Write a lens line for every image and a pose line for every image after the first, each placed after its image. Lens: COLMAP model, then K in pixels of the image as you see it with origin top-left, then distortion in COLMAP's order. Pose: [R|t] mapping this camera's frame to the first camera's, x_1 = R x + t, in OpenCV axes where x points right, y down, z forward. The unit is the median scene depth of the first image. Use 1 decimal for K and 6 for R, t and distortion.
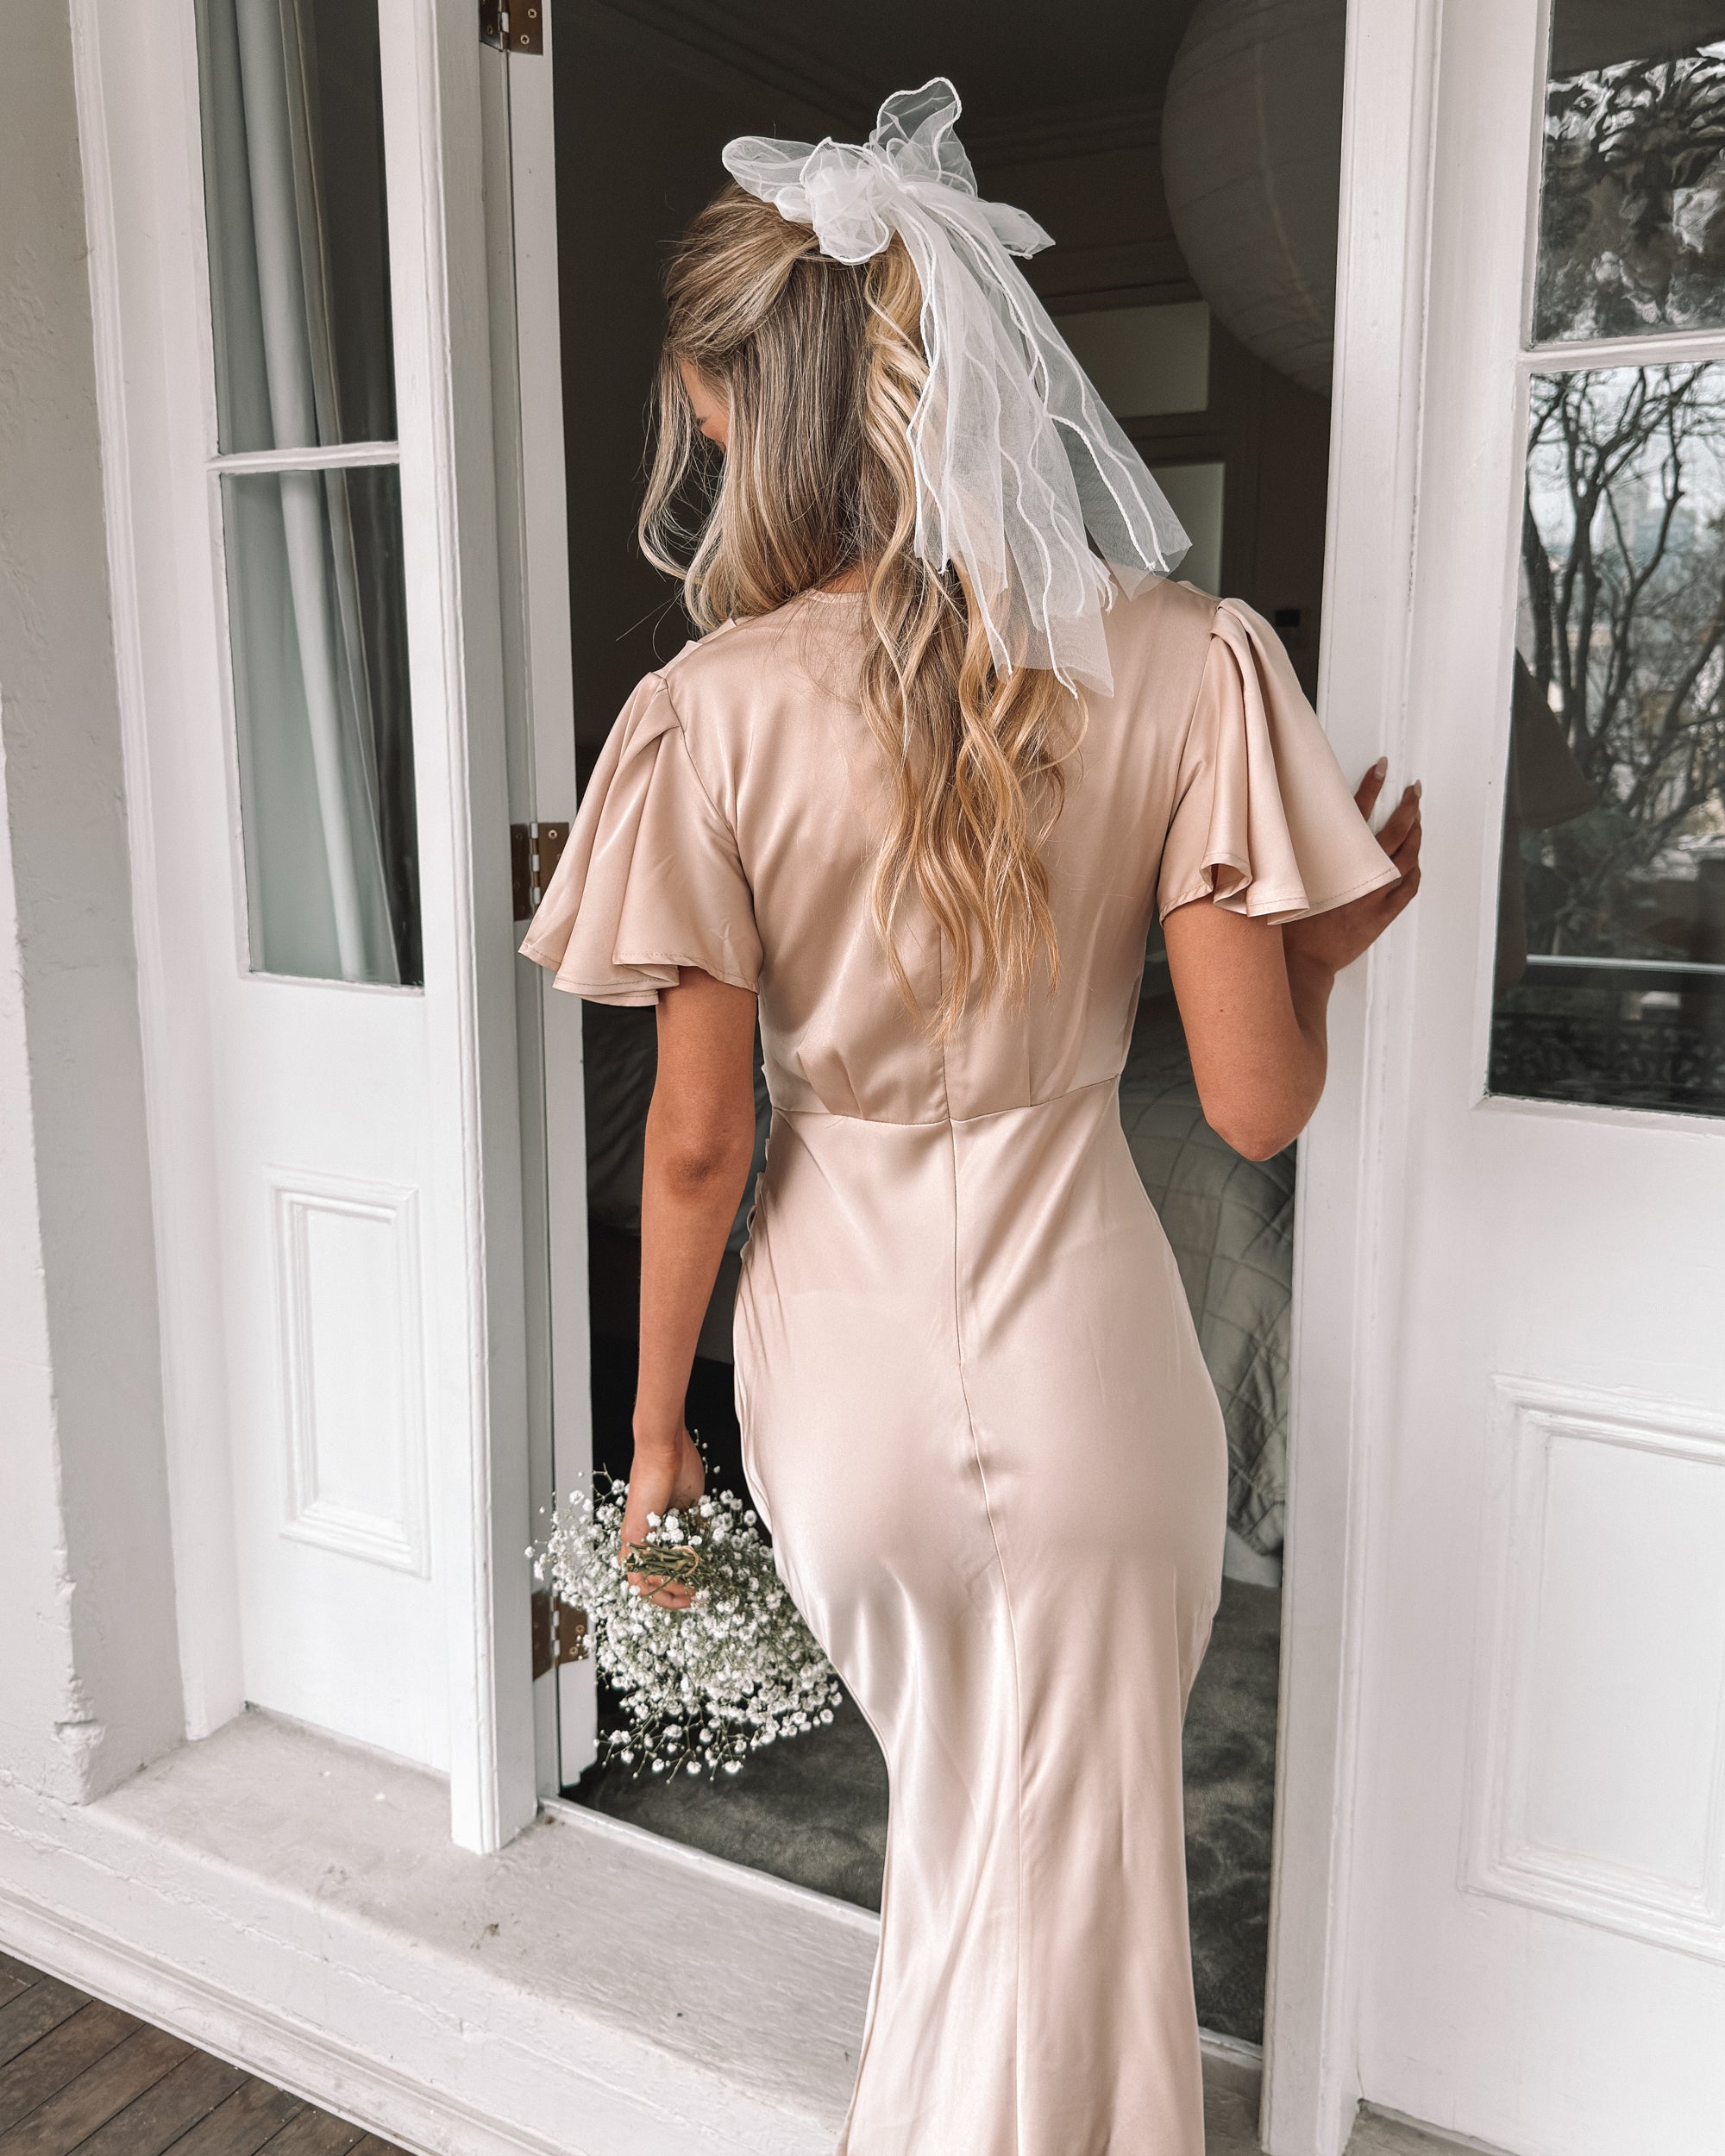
lens RADIAL K [[1884.4, 0, 865.8], [0, 1884.4, 1065.8], [0, 0, 1]] dist [0.033744, -0.107683]
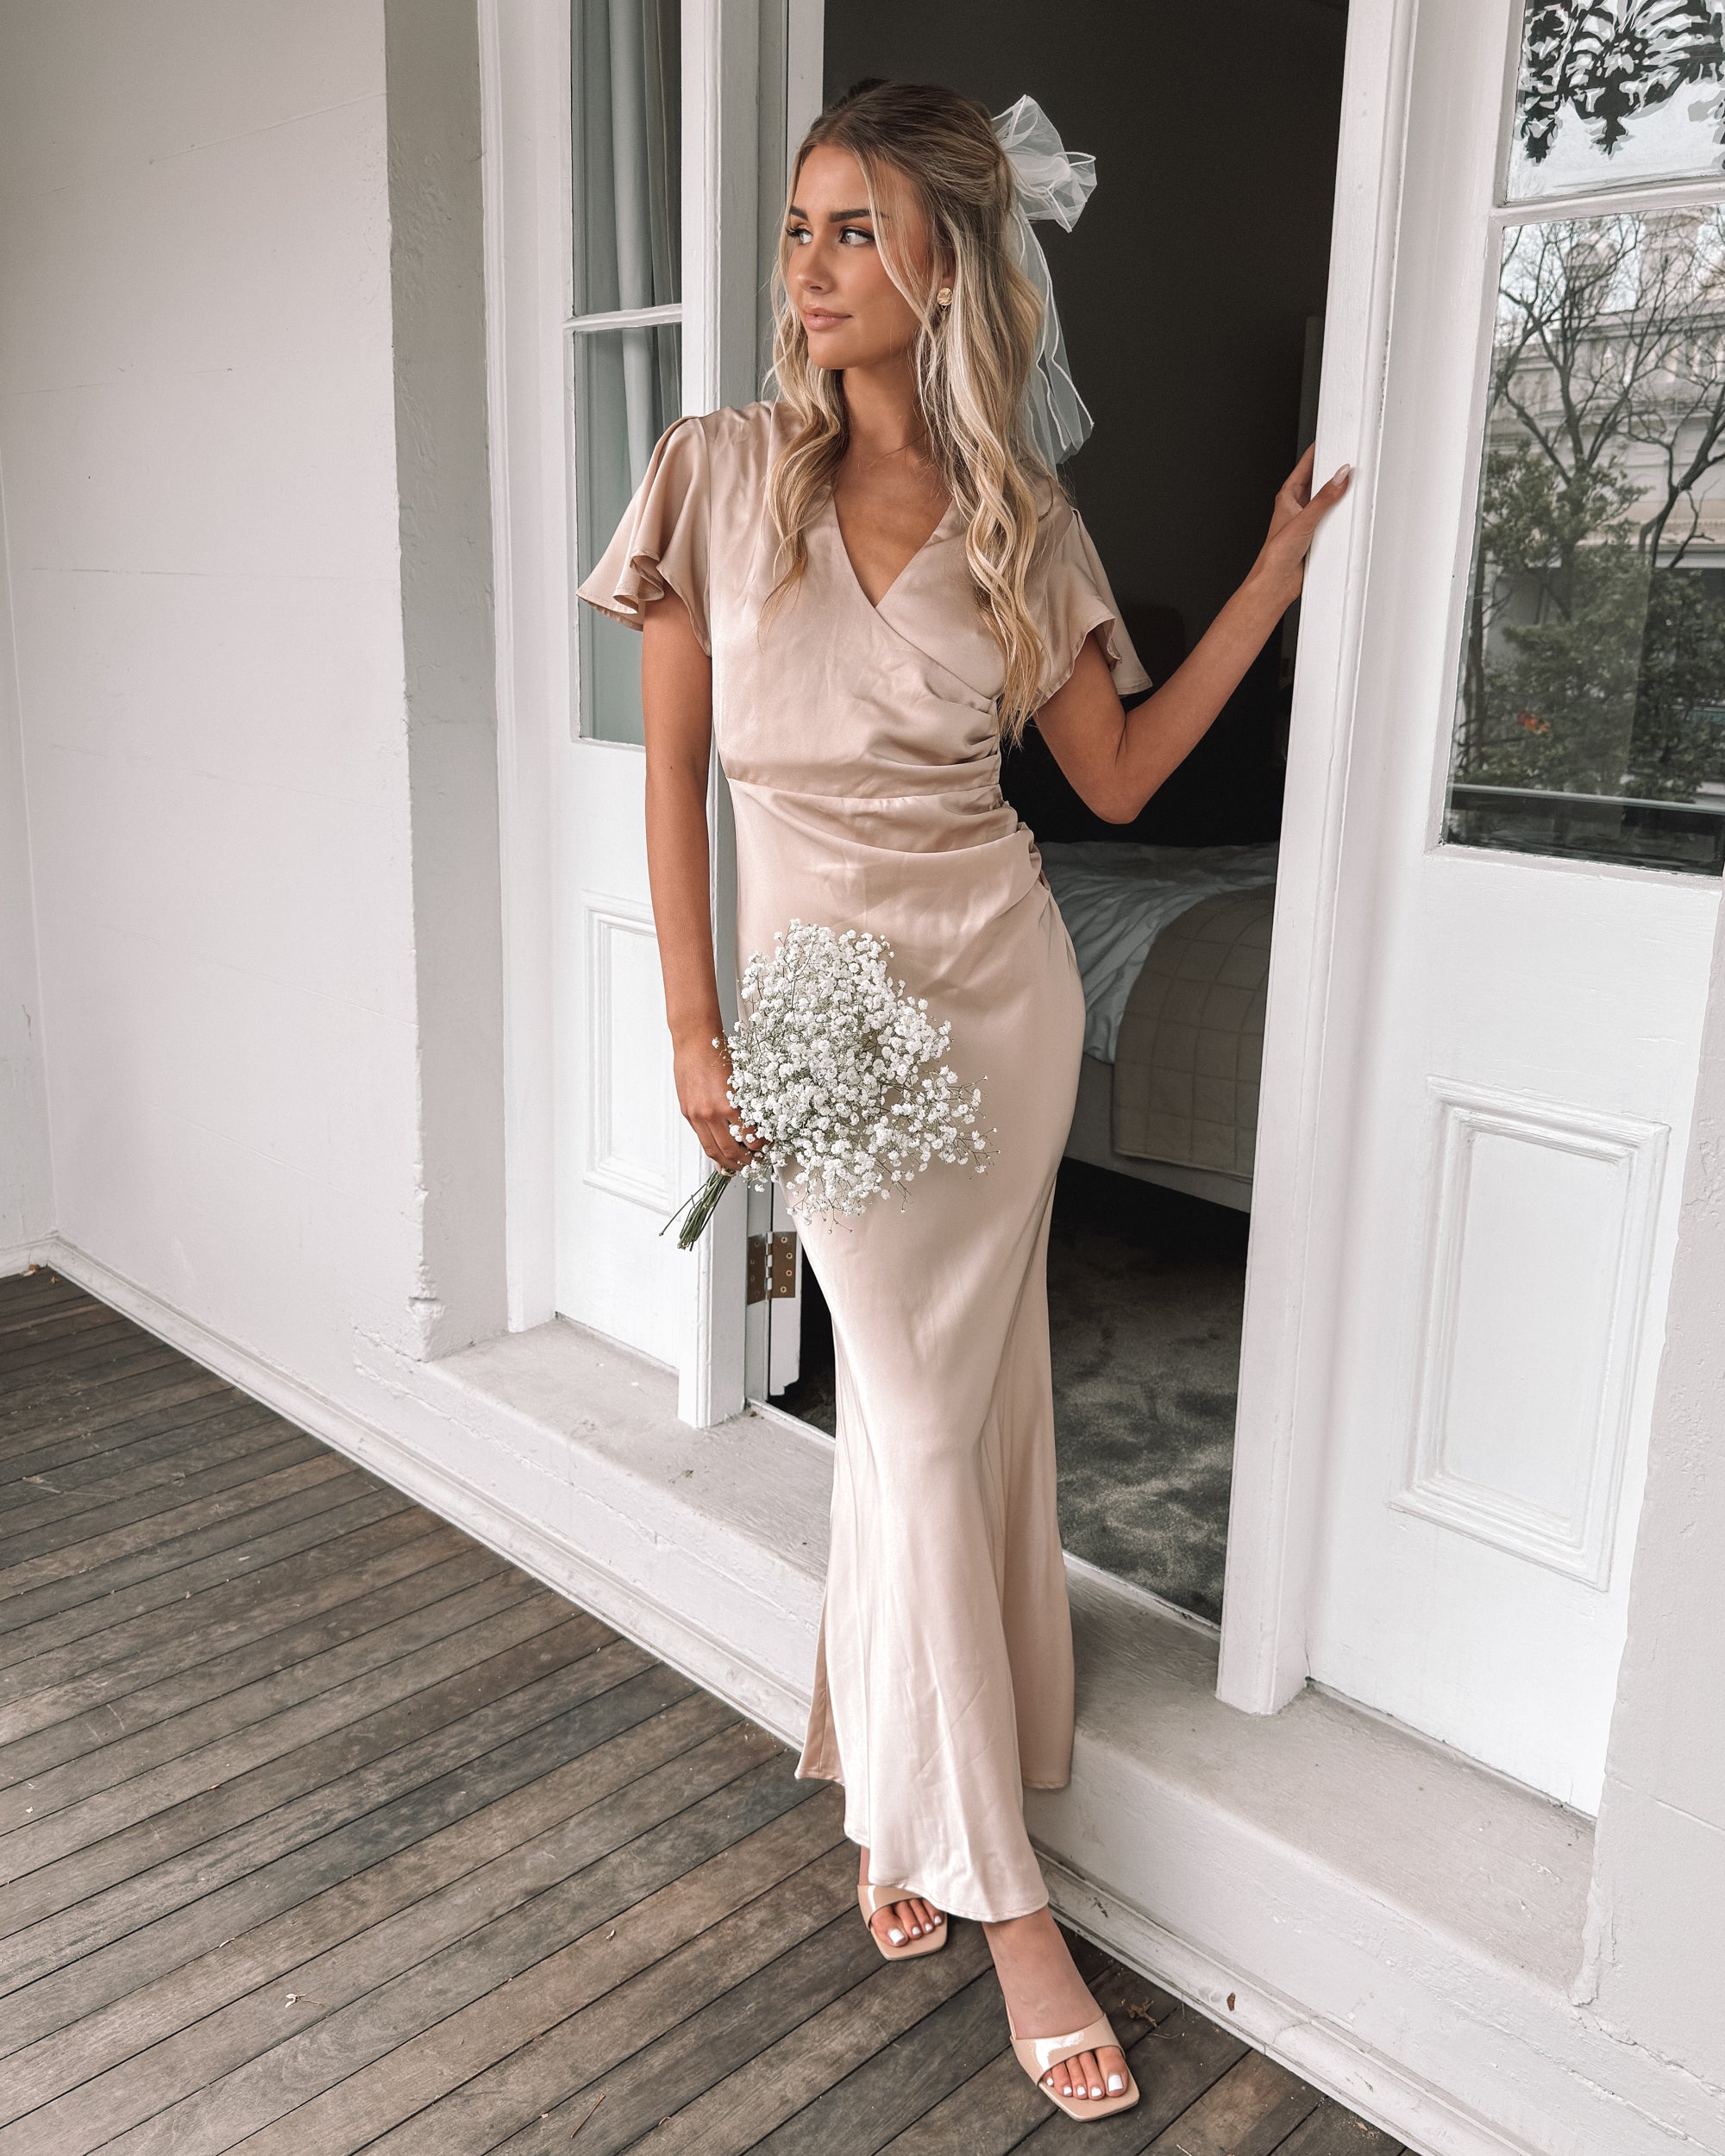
lens RADIAL K [[1884.4, 0, 864.5], [0, 1884.4, 1071.3], [0, 0, 1]] dist [0.033744, -0.107683]
pose [[0.960741, 0.089548, -0.262599, 0.220919], [-0.072313, 0.994588, 0.074597, 0.070362], [0.267858, -0.052679, 0.962017, -0.192060]]
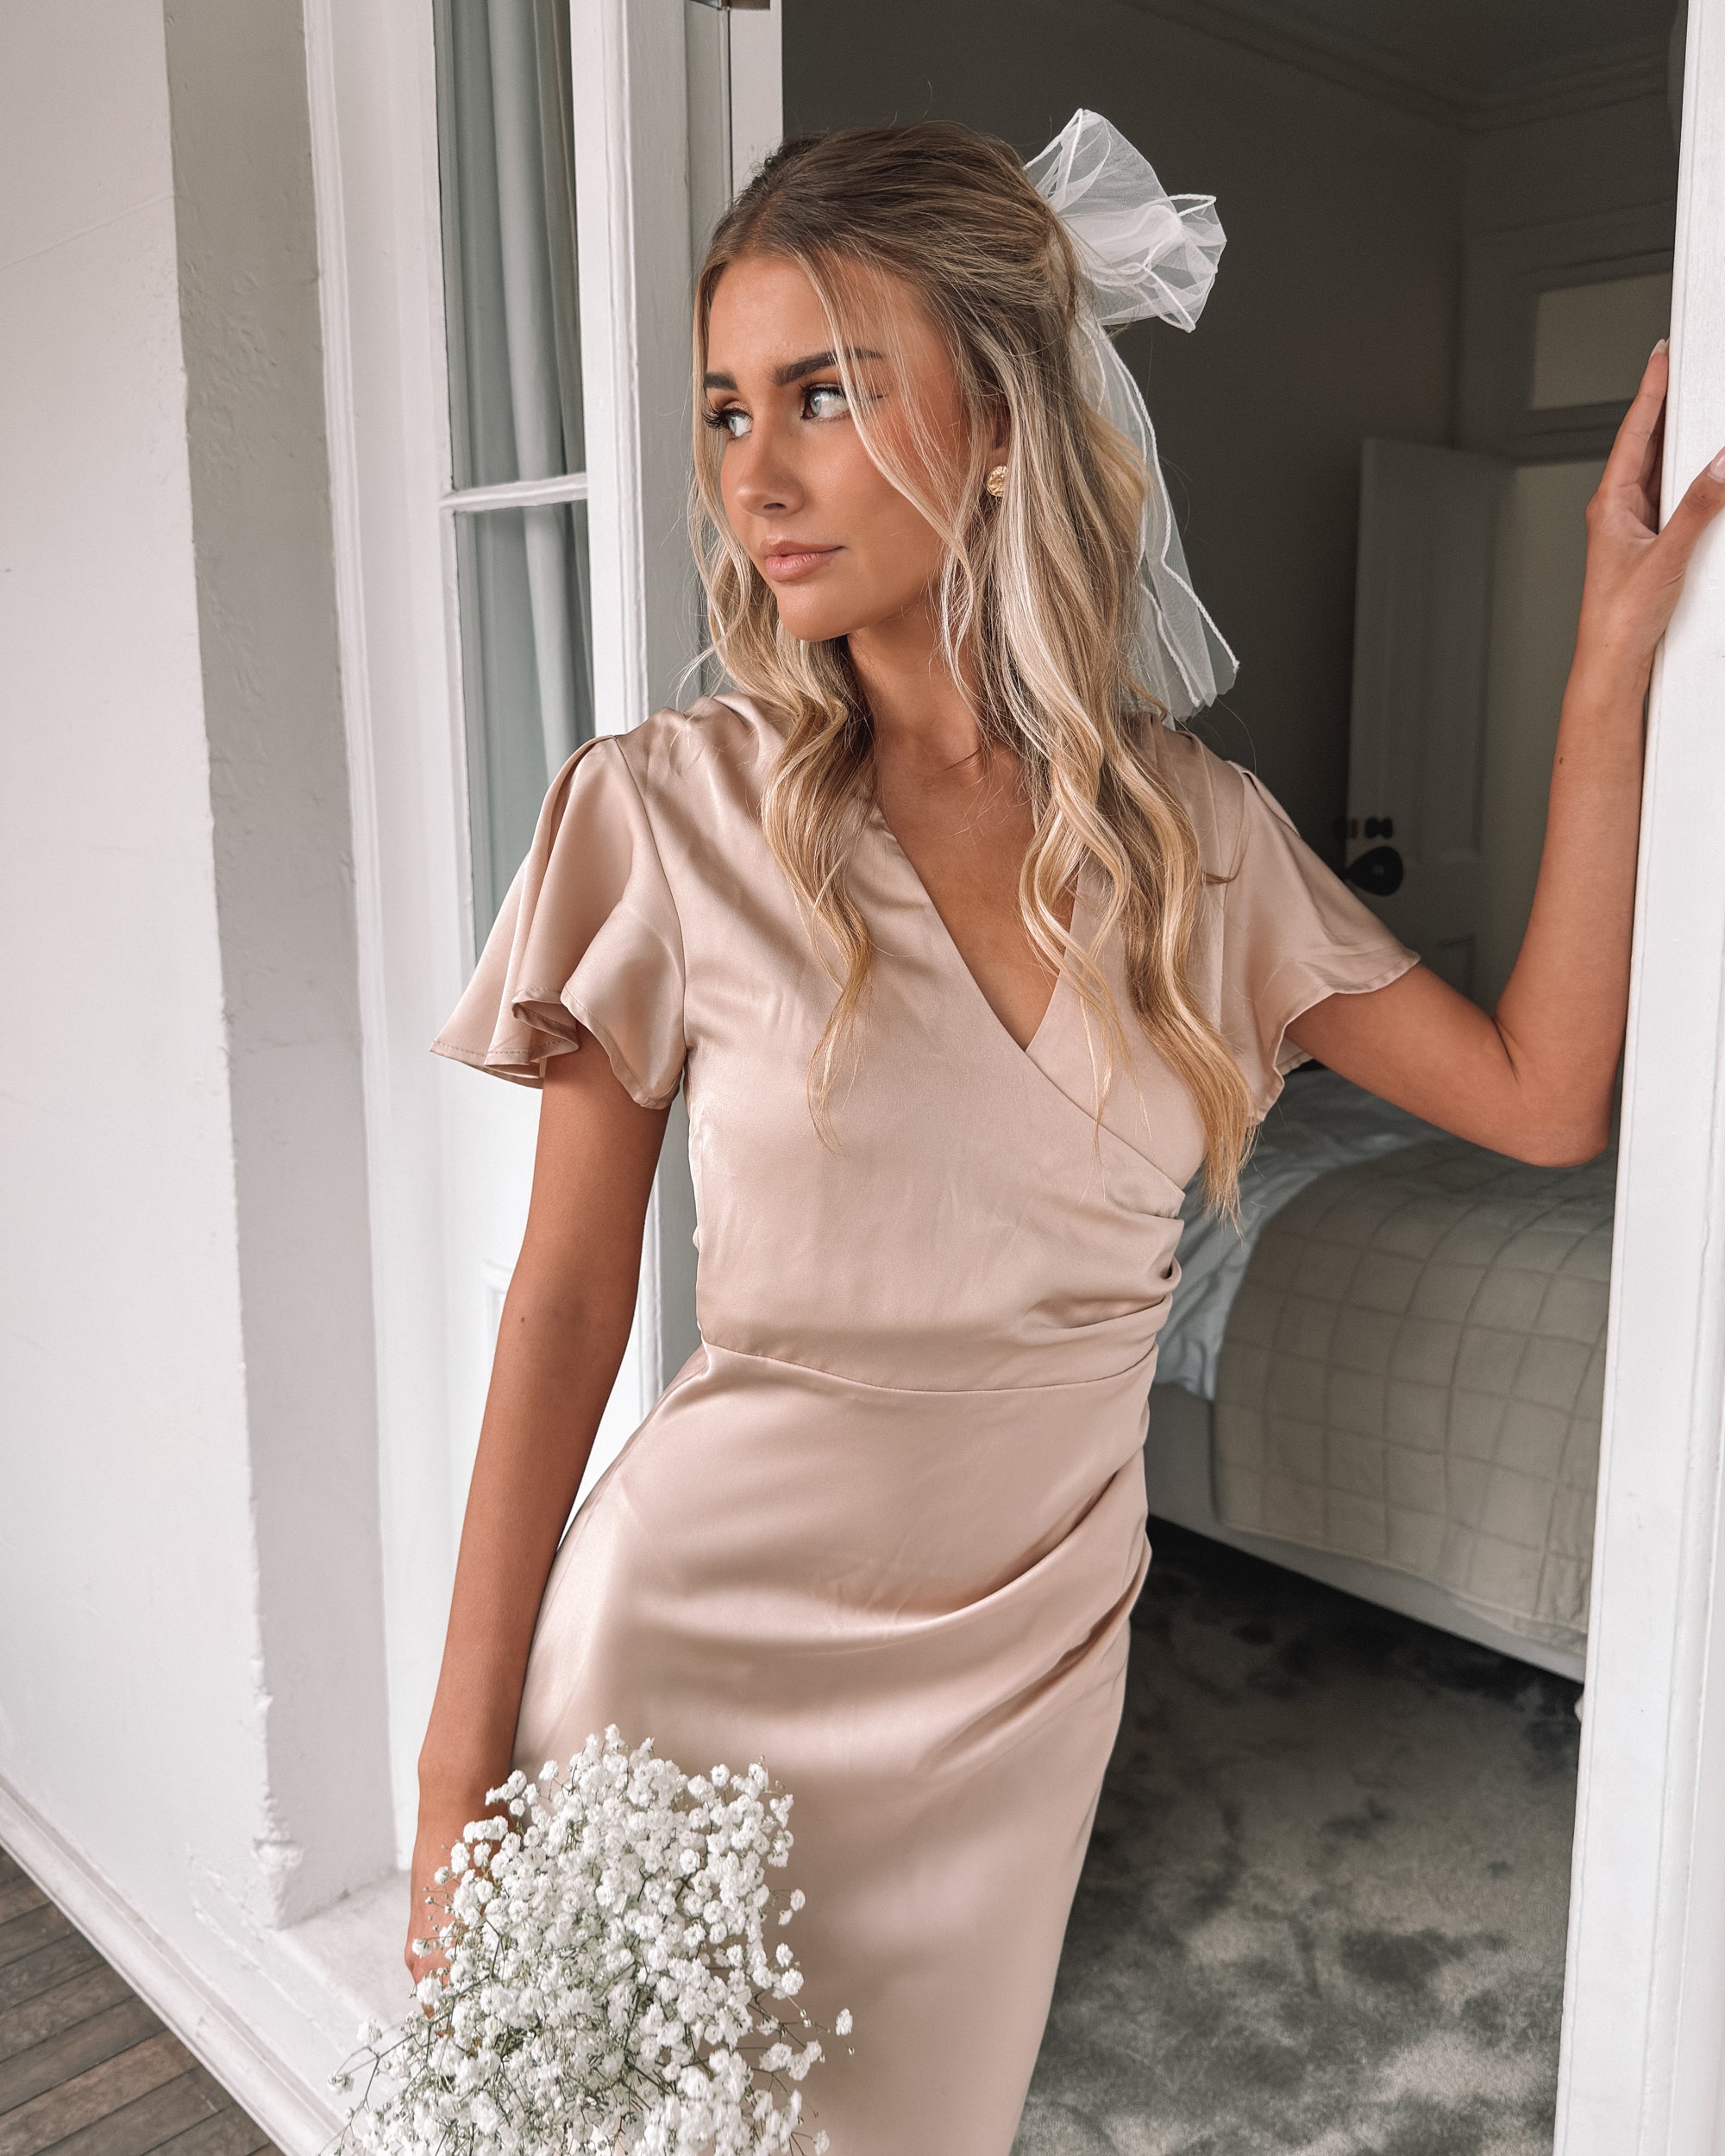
lens RADIAL K [[1884.4, 0, 853.7], [0, 1884.4, 1042.9], [0, 0, 1]] dist [0.033744, -0.107683]
pose [[0.956179, 0.038645, -0.290221, 0.119440], [-0.043535, 0.998998, -0.010410, -0.054135], [0.289528, 0.022589, 0.956903, 0.182024]]
